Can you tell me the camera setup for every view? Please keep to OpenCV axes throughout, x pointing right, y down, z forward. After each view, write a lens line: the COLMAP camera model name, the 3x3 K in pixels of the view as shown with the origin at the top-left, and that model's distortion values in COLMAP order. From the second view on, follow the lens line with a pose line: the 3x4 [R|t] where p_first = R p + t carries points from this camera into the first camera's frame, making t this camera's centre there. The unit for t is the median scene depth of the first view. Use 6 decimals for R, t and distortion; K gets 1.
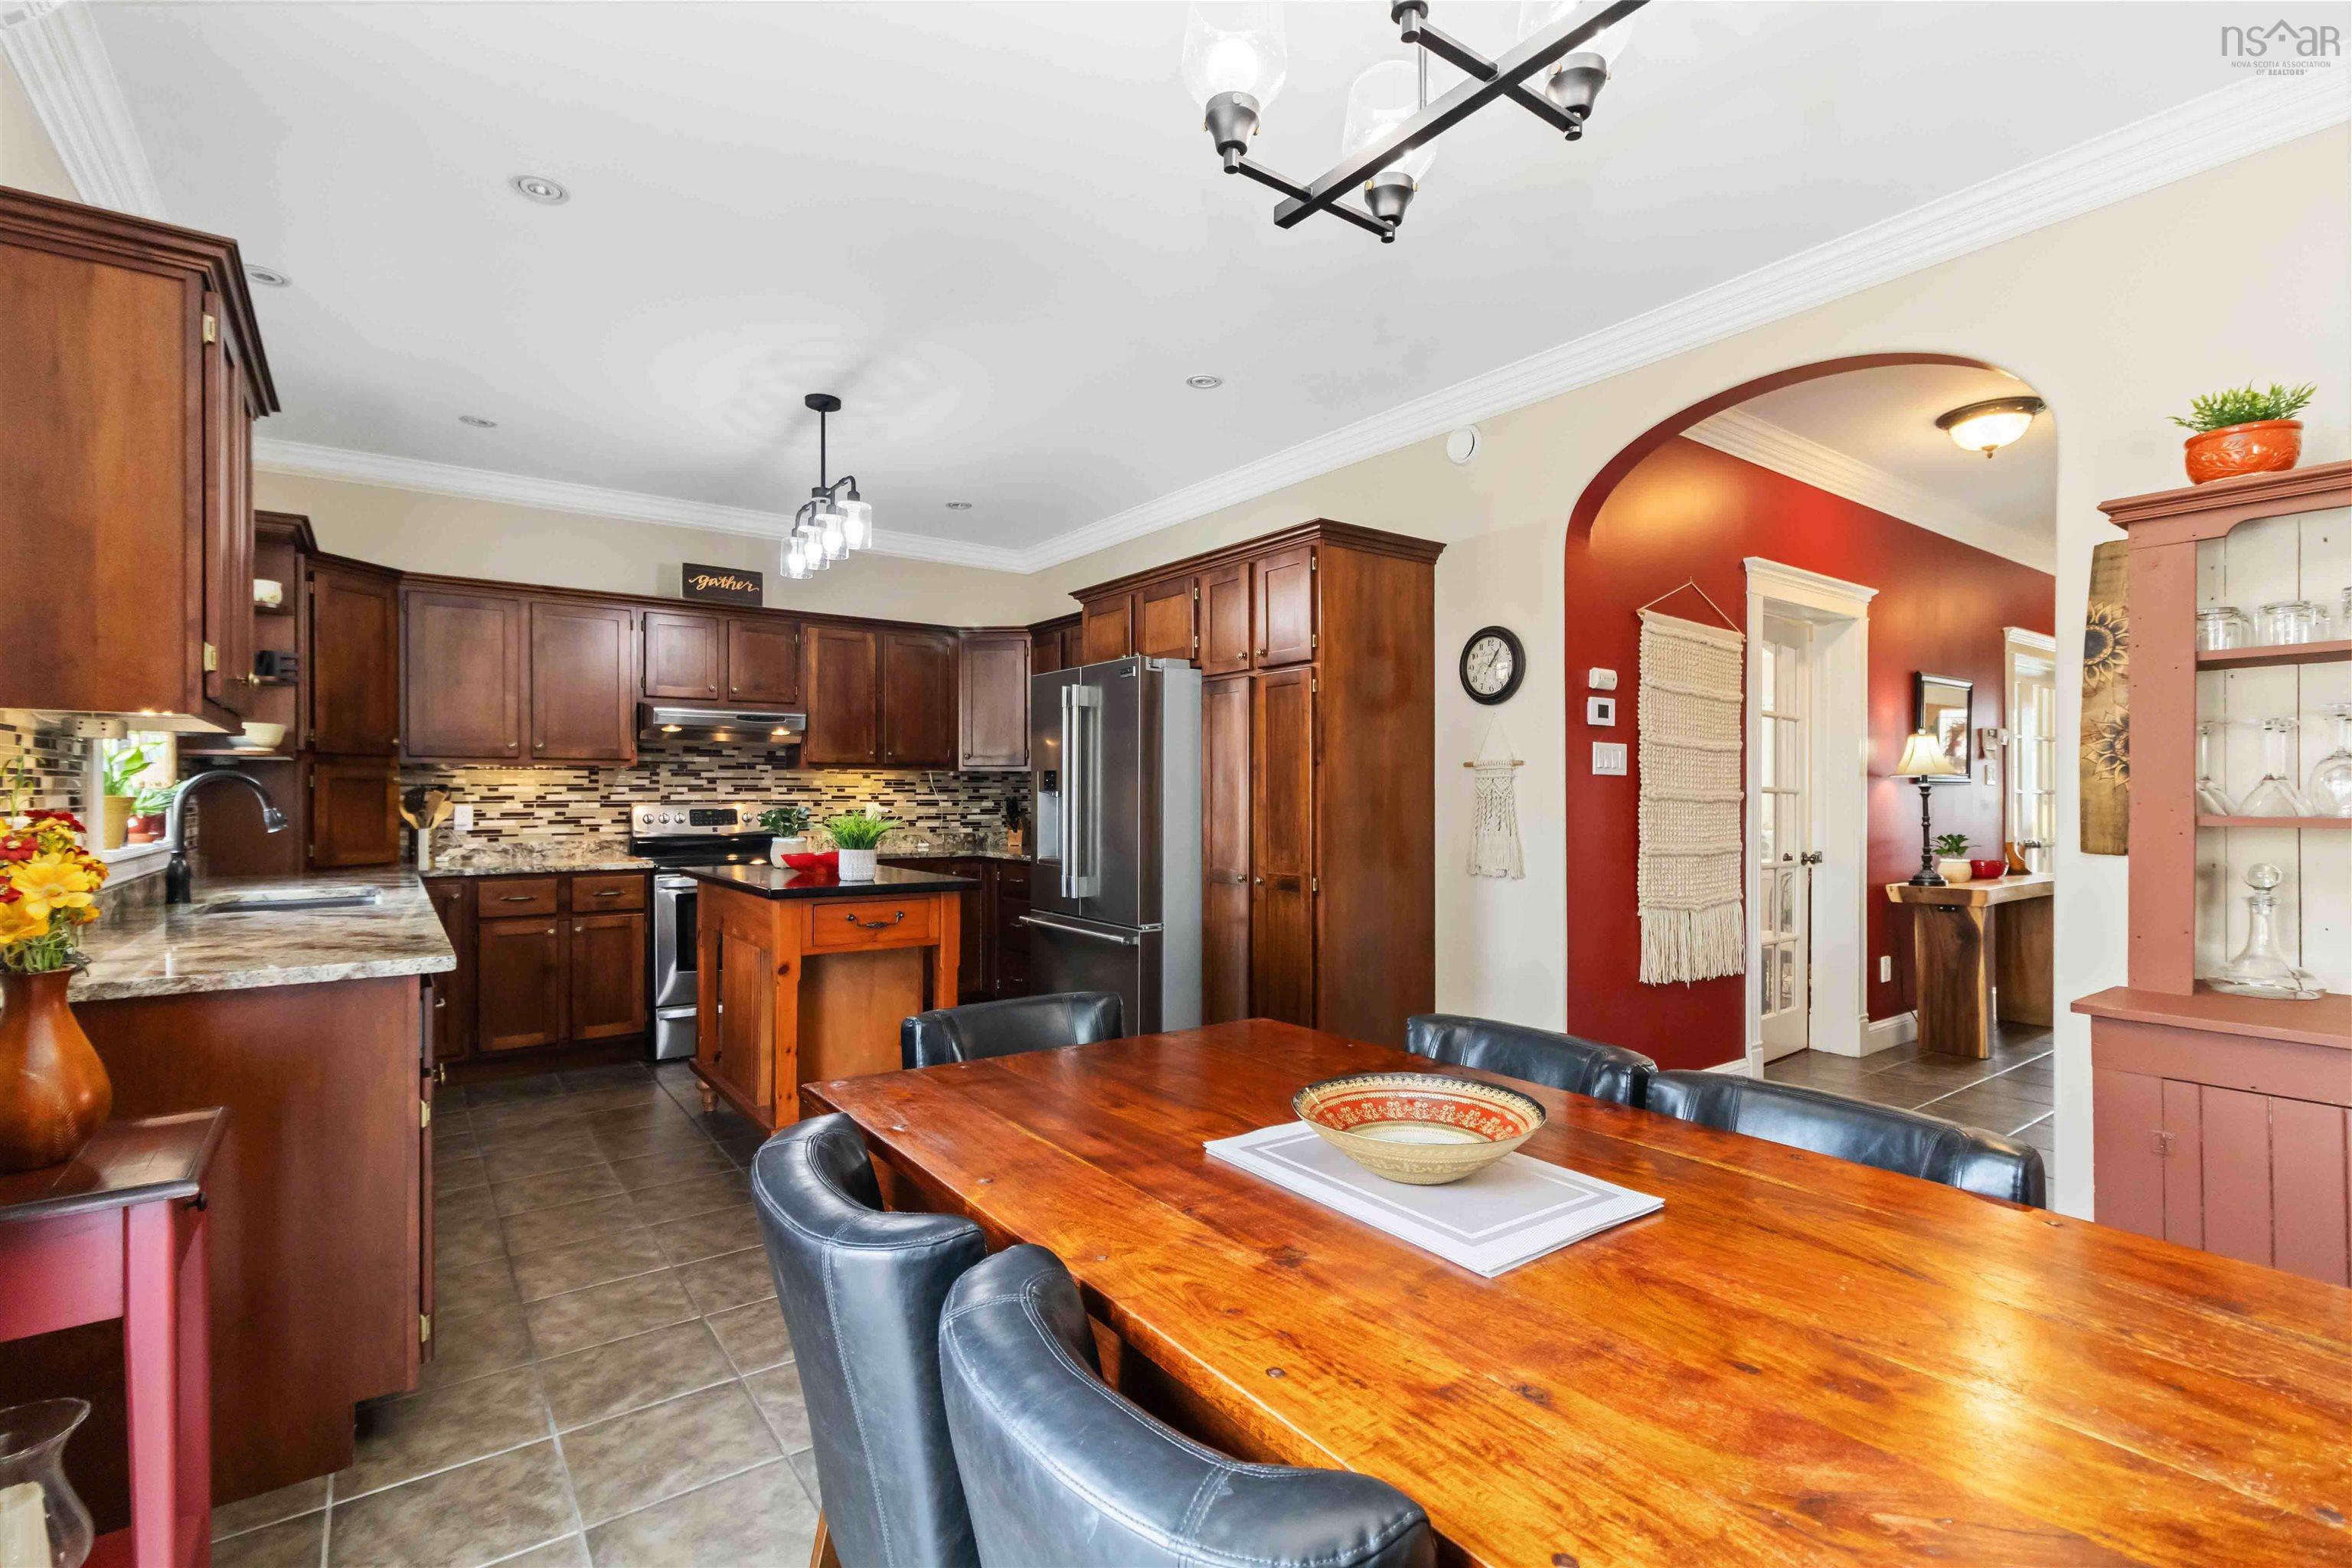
lens RADIAL K [[1081.6, 0, 1176.0], [0, 1081.6, 784.0], [0, 0, 1]] dist [0.009692, -0.000223]
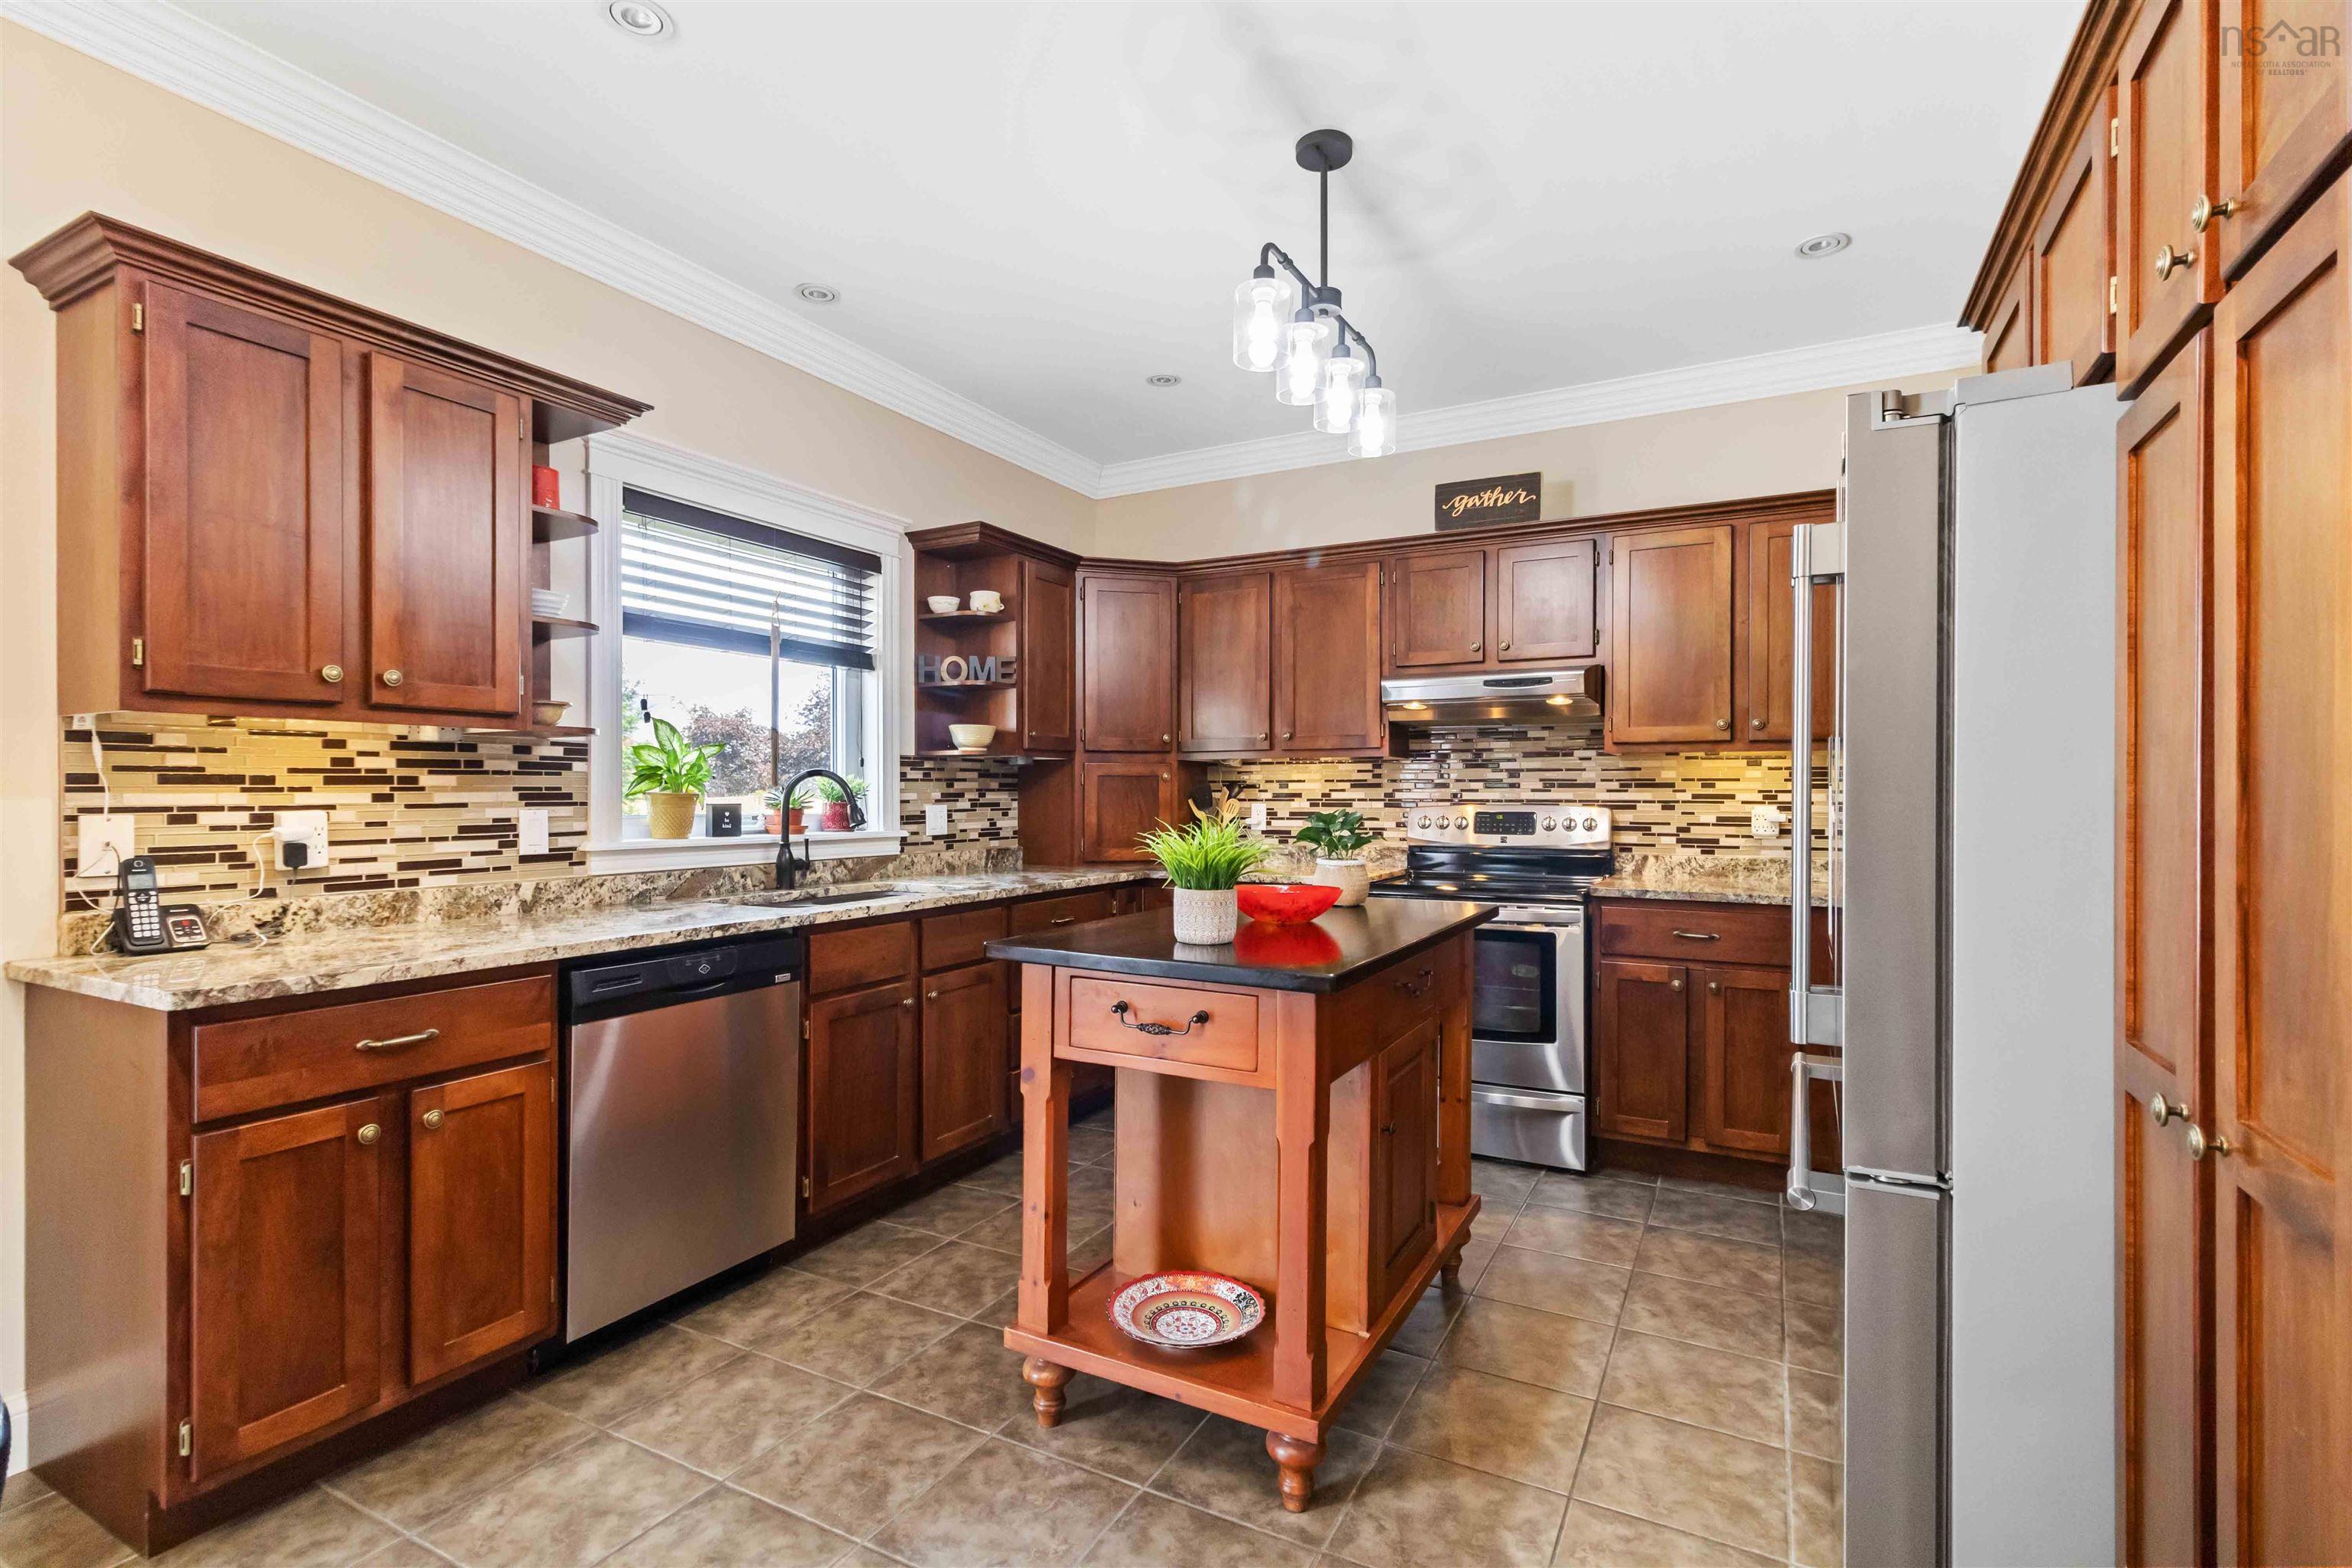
lens RADIAL K [[1081.6, 0, 1176.0], [0, 1081.6, 784.0], [0, 0, 1]] dist [0.009692, -0.000223]
pose [[0.431398, -0.006262, -0.902140, 0.145621], [0.007228, 0.999968, -0.003484, 0.005454], [0.902133, -0.005017, 0.431429, 0.505596]]
